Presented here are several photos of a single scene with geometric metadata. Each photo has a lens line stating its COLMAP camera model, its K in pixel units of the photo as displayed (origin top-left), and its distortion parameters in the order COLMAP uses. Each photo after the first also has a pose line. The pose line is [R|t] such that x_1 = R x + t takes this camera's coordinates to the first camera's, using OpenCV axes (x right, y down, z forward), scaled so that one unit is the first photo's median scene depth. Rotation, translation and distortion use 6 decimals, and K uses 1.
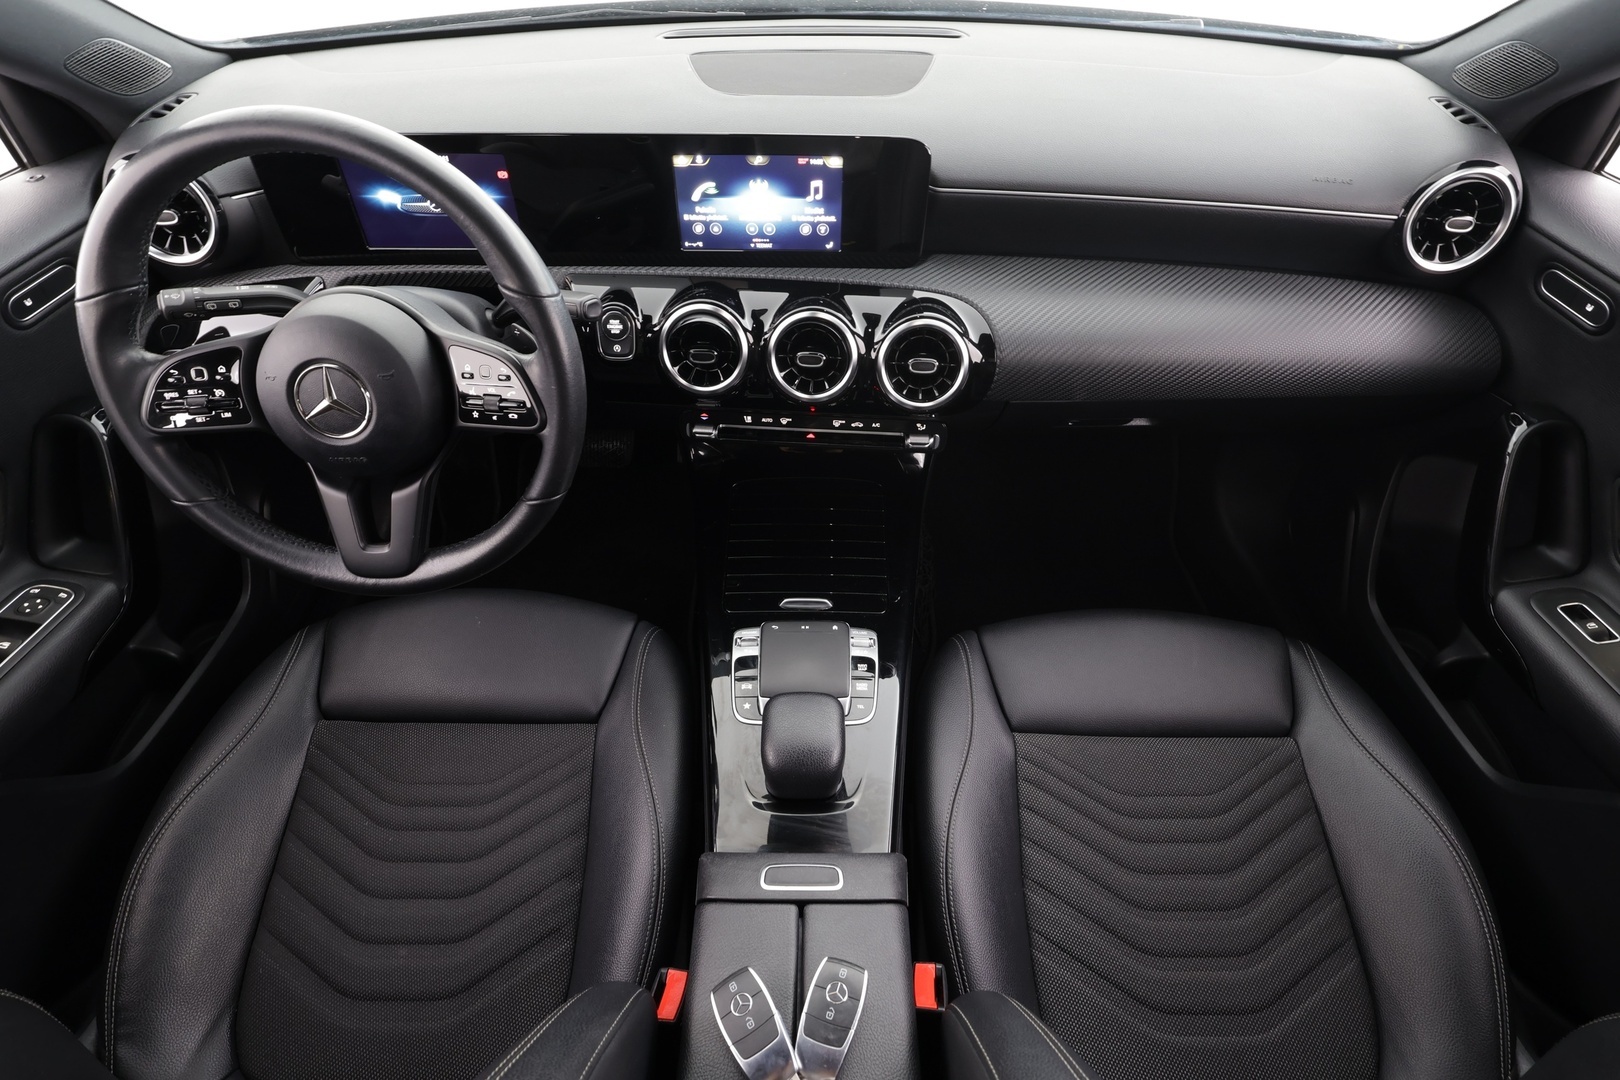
lens RADIAL K [[862.4, 0, 810.0], [0, 862.4, 540.0], [0, 0, 1]] dist [0.002226, 0.000017]
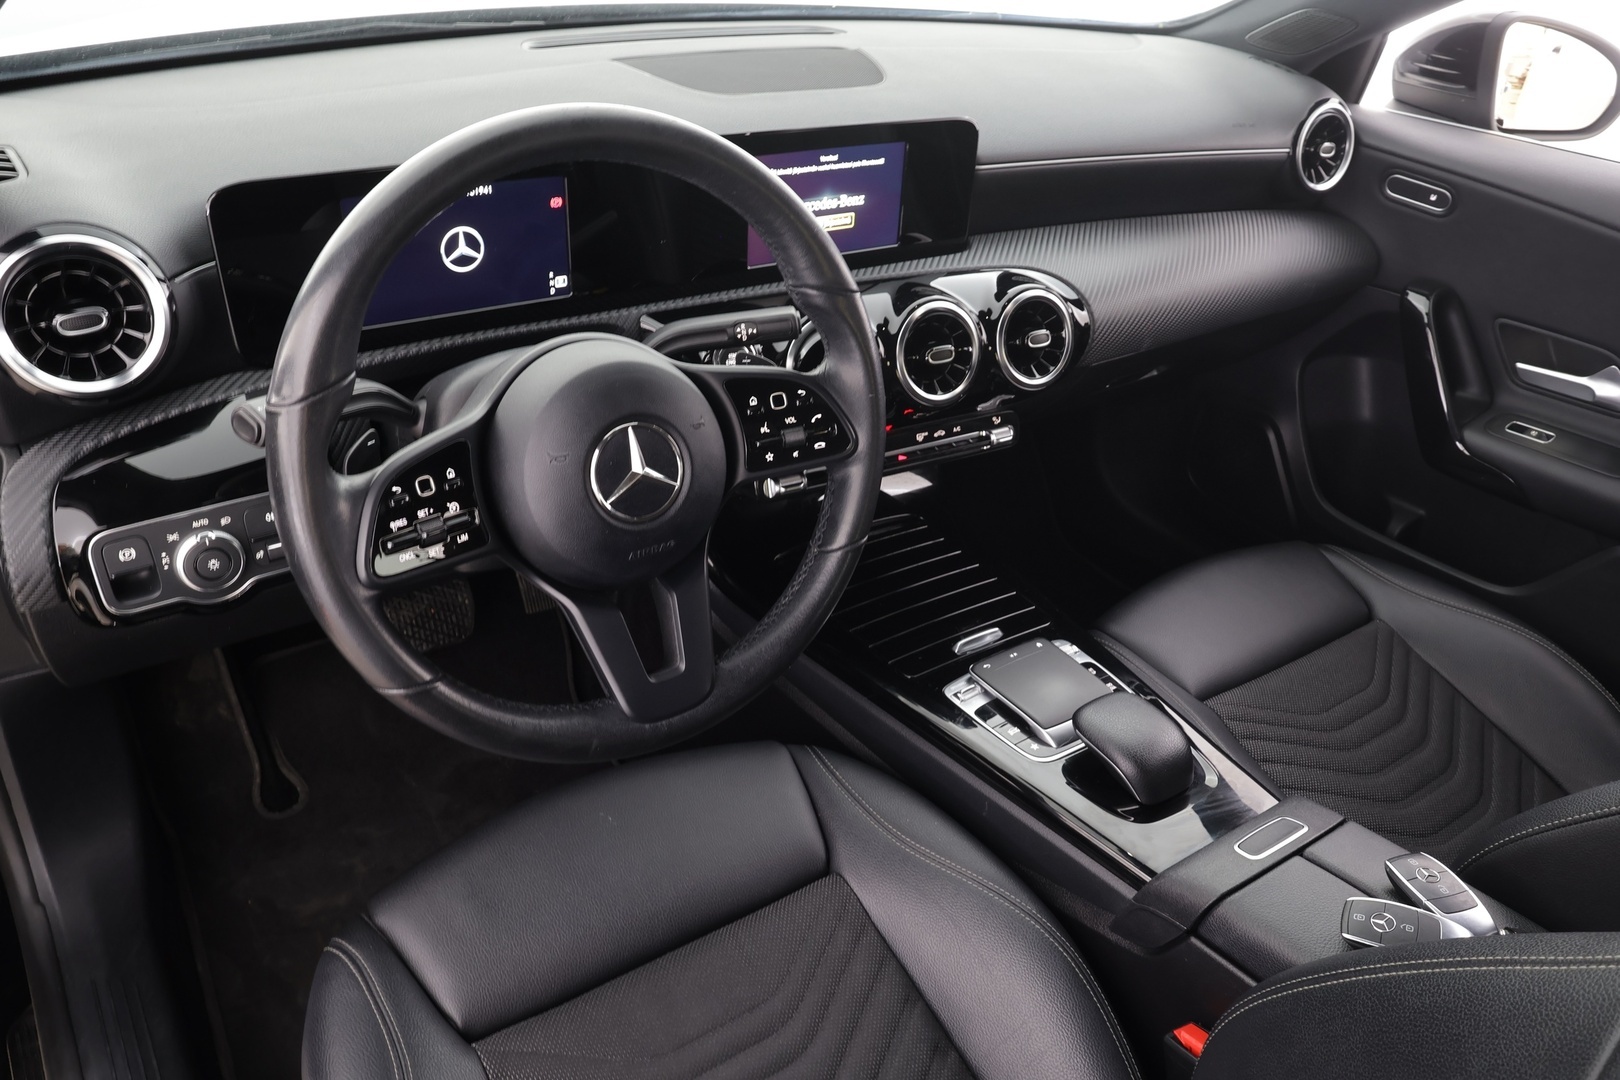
lens RADIAL K [[1250.2, 0, 810.0], [0, 1250.2, 540.0], [0, 0, 1]] dist [-0.001456, -0.001738]
pose [[0.807386, -0.252229, 0.533393, -0.833293], [0.346370, 0.934472, -0.082403, 0.028367], [-0.477657, 0.251282, 0.841844, 0.029455]]
